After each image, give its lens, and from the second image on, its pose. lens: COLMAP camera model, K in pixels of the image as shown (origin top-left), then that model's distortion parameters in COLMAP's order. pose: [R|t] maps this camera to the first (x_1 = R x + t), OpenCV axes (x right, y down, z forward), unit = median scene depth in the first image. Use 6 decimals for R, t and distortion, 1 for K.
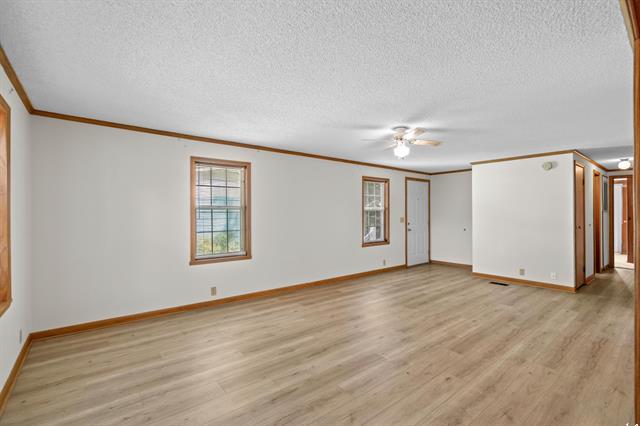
lens RADIAL K [[278.3, 0, 320.0], [0, 278.3, 213.0], [0, 0, 1]] dist [-0.022192, 0.000720]
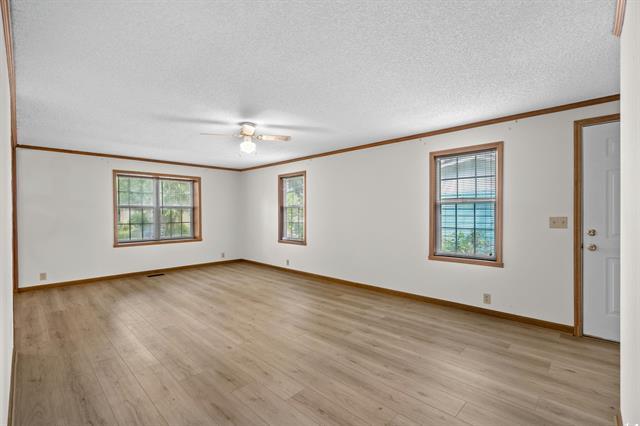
lens RADIAL K [[293.3, 0, 322.2], [0, 293.3, 216.3], [0, 0, 1]] dist [-0.003767, -0.000937]
pose [[0.157582, 0.022059, -0.987260, 1.014603], [0.004439, 0.999725, 0.023046, 0.004608], [0.987496, -0.008014, 0.157441, 0.815914]]
